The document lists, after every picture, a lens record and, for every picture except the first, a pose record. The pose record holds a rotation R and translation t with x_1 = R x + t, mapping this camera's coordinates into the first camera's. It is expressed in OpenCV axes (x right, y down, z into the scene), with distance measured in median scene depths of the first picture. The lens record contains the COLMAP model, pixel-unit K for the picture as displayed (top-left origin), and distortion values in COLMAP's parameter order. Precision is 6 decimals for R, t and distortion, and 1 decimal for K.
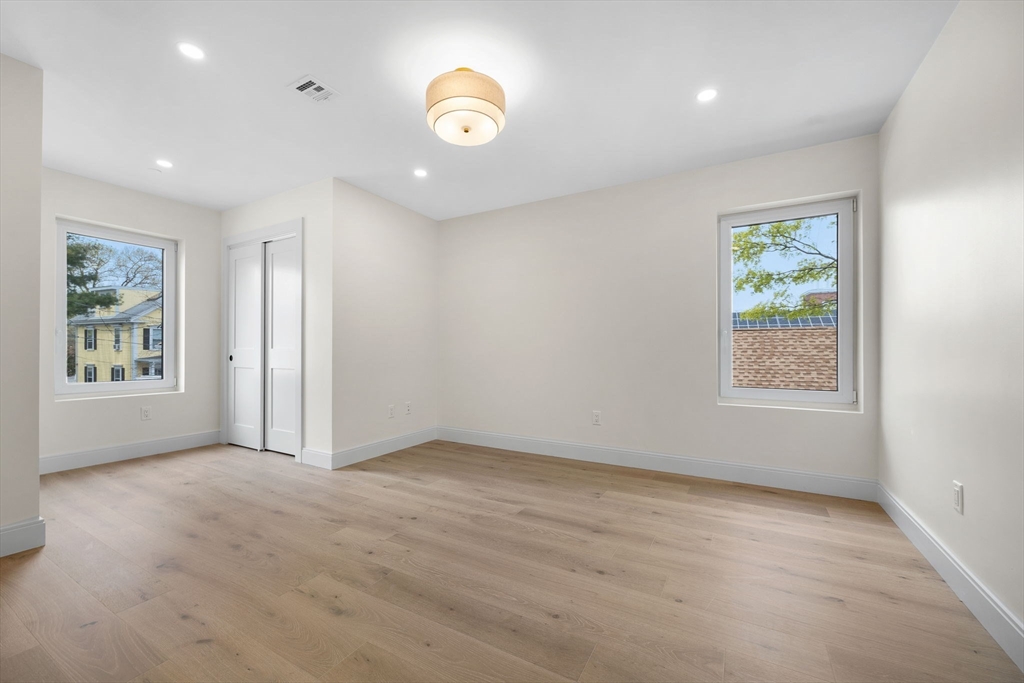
lens RADIAL K [[411.5, 0, 511.4], [0, 411.5, 346.1], [0, 0, 1]] dist [-0.001837, -0.000364]
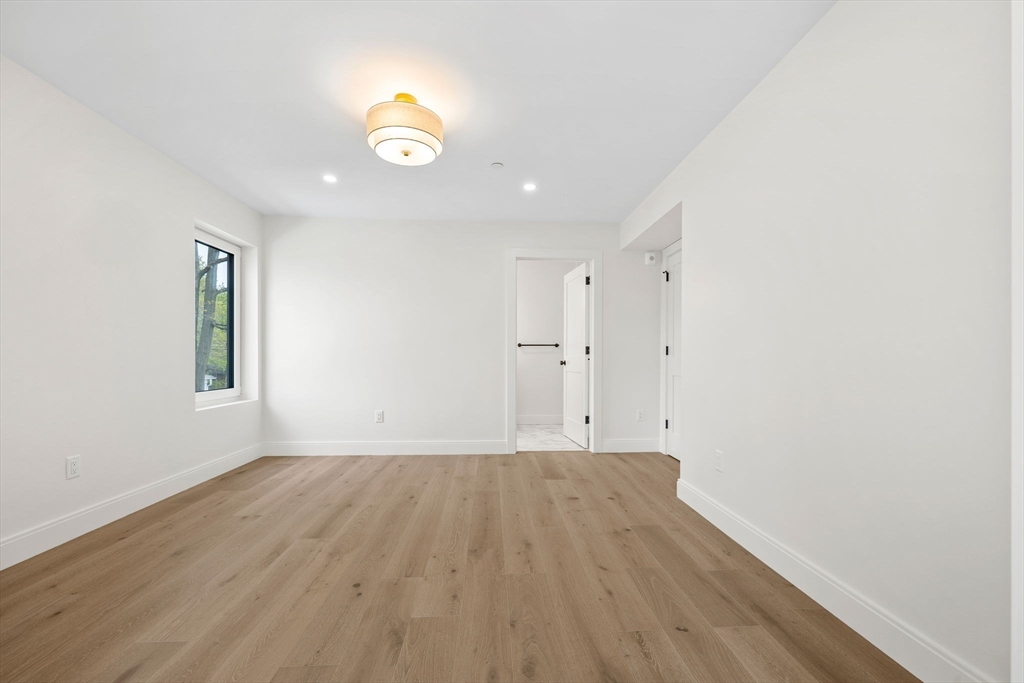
lens RADIAL K [[411.5, 0, 511.4], [0, 411.5, 346.1], [0, 0, 1]] dist [-0.001837, -0.000364]
pose [[-0.538468, 0.019806, 0.842413, -0.907657], [-0.009405, 0.999520, -0.029511, 0.003376], [-0.842594, -0.023814, -0.538023, 1.040192]]
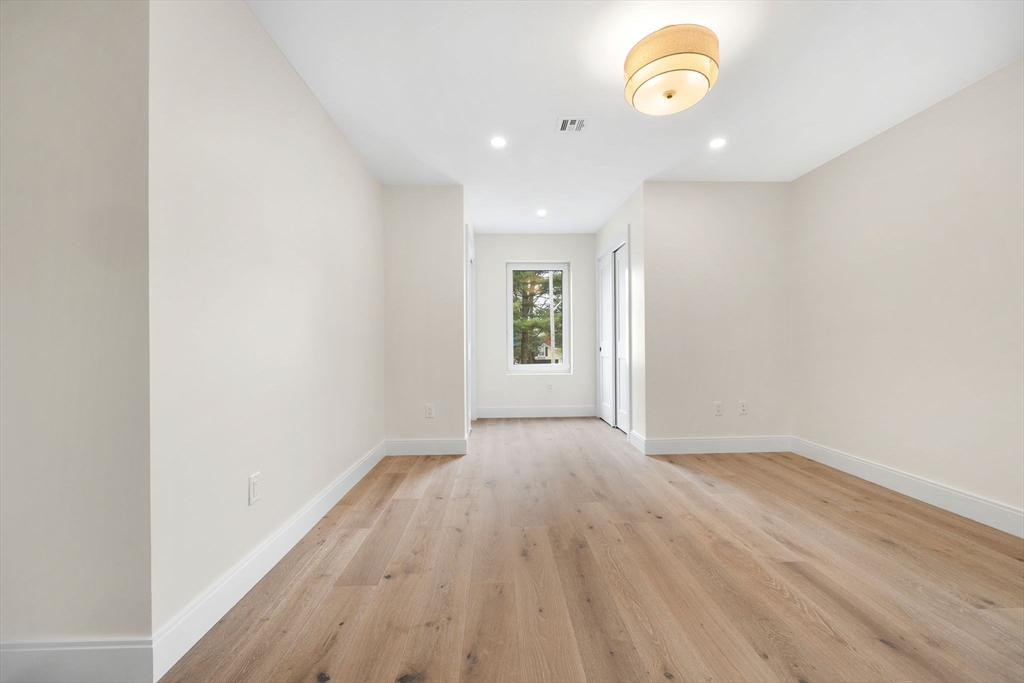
lens RADIAL K [[408.0, 0, 512.0], [0, 408.0, 341.5], [0, 0, 1]] dist [-0.003096, -0.000418]
pose [[0.526336, -0.007461, -0.850244, 0.350739], [0.015811, 0.999874, 0.001013, 0.000136], [0.850130, -0.013977, 0.526387, 0.185600]]
